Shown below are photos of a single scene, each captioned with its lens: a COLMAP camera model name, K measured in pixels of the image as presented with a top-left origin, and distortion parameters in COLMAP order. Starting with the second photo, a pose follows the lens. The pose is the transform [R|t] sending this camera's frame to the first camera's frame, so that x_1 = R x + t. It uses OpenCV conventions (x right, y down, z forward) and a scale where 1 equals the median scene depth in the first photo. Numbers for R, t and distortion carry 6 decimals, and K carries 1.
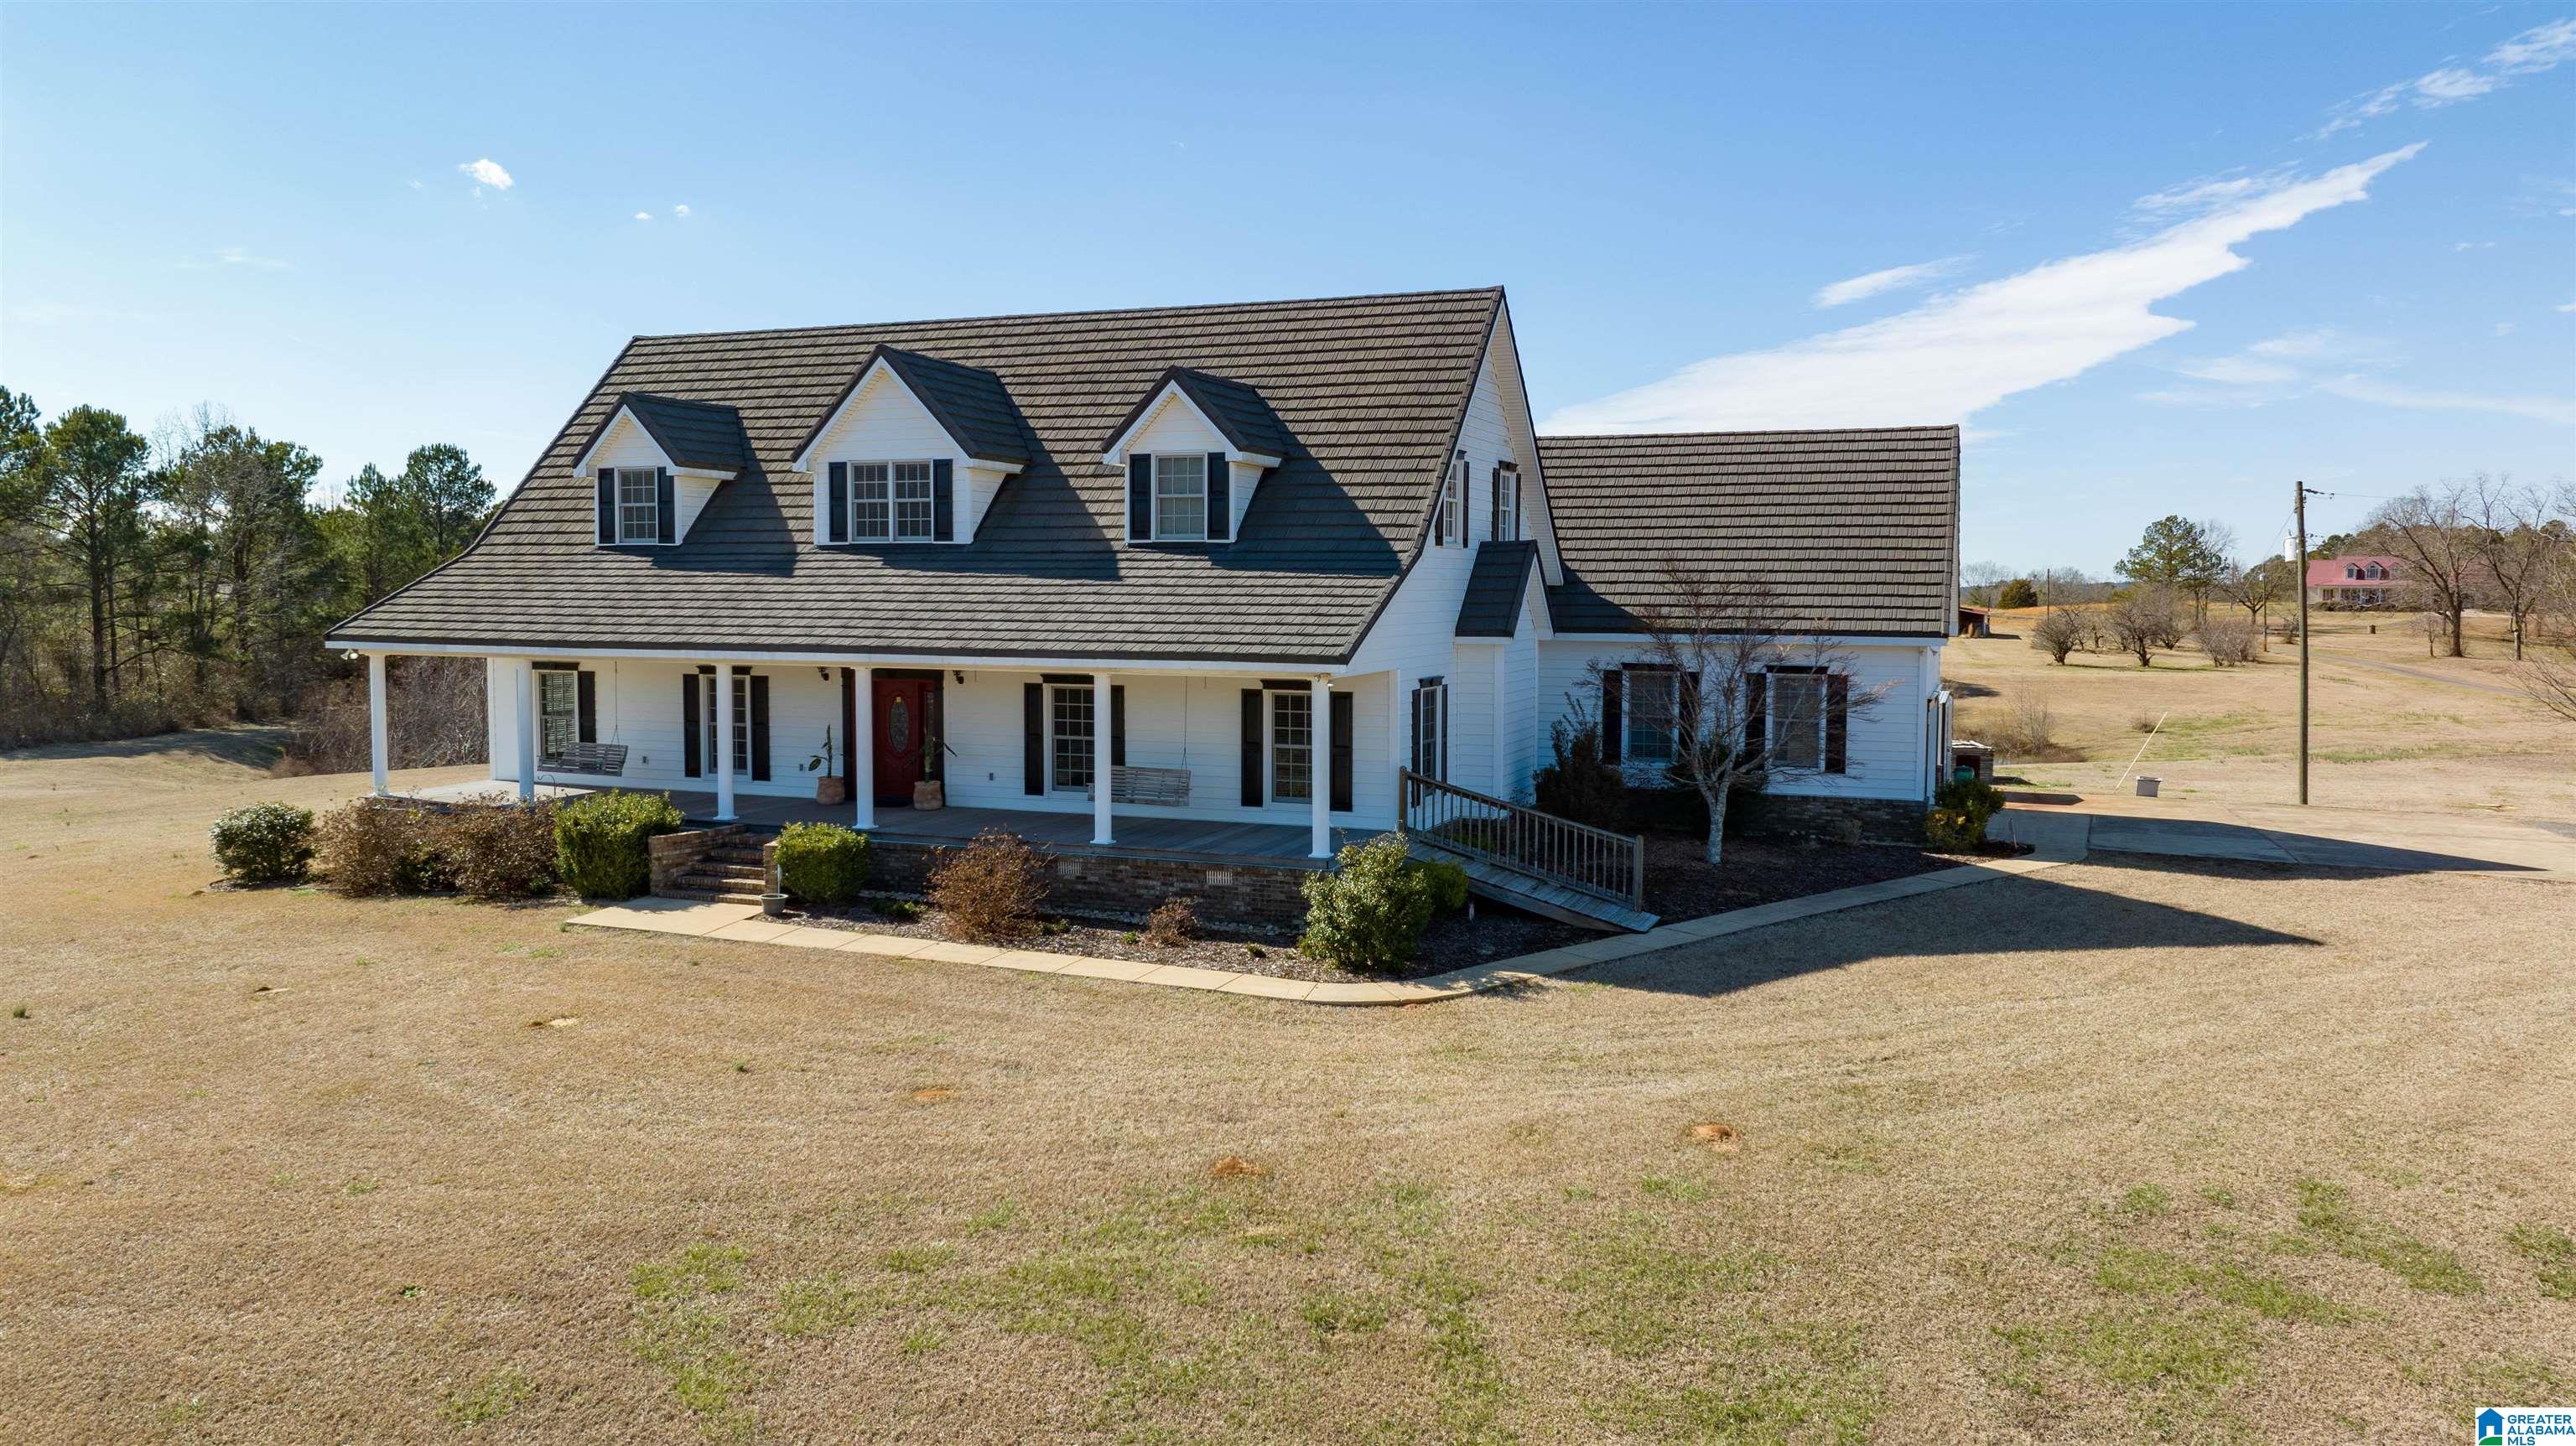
lens RADIAL K [[1772.1, 0, 1289.1], [0, 1772.1, 715.6], [0, 0, 1]] dist [-0.022614, -0.002151]
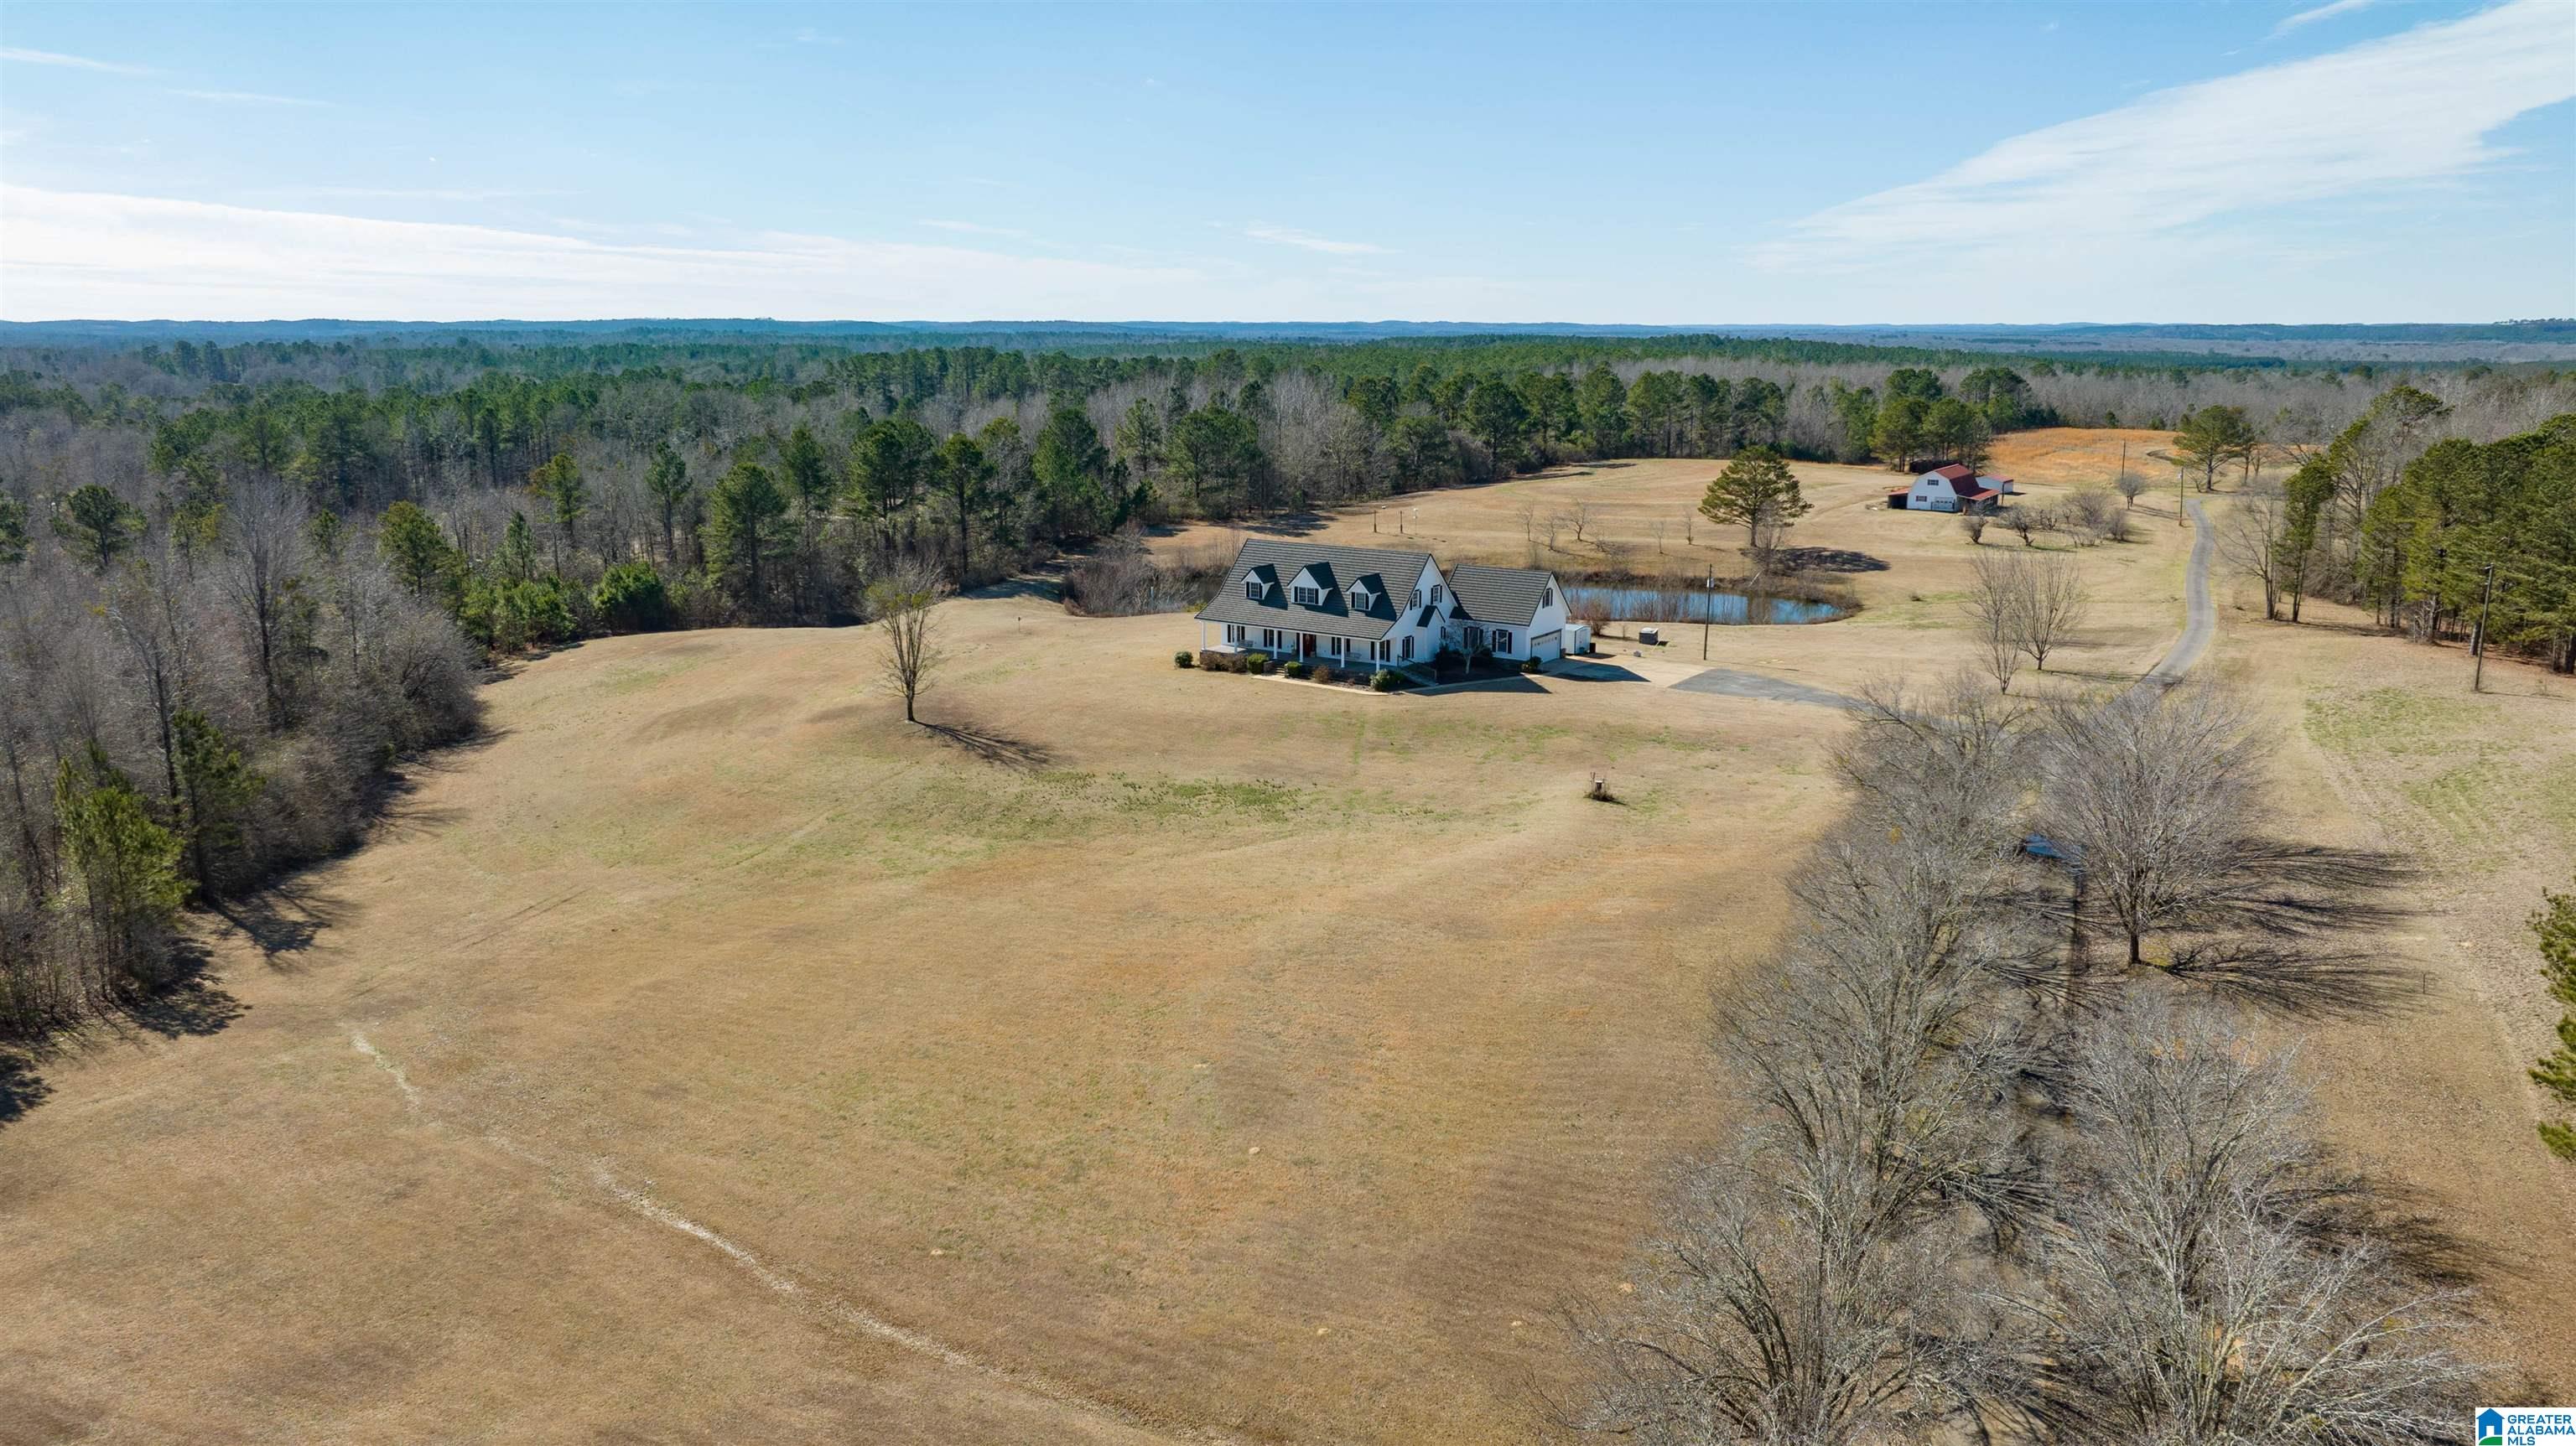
lens RADIAL K [[1772.1, 0, 1291.5], [0, 1772.1, 722.1], [0, 0, 1]] dist [-0.022614, -0.002151]
pose [[0.976458, 0.042120, -0.211554, 0.840451], [-0.011988, 0.989831, 0.141742, -0.495119], [0.215373, -0.135869, 0.967034, -4.055990]]
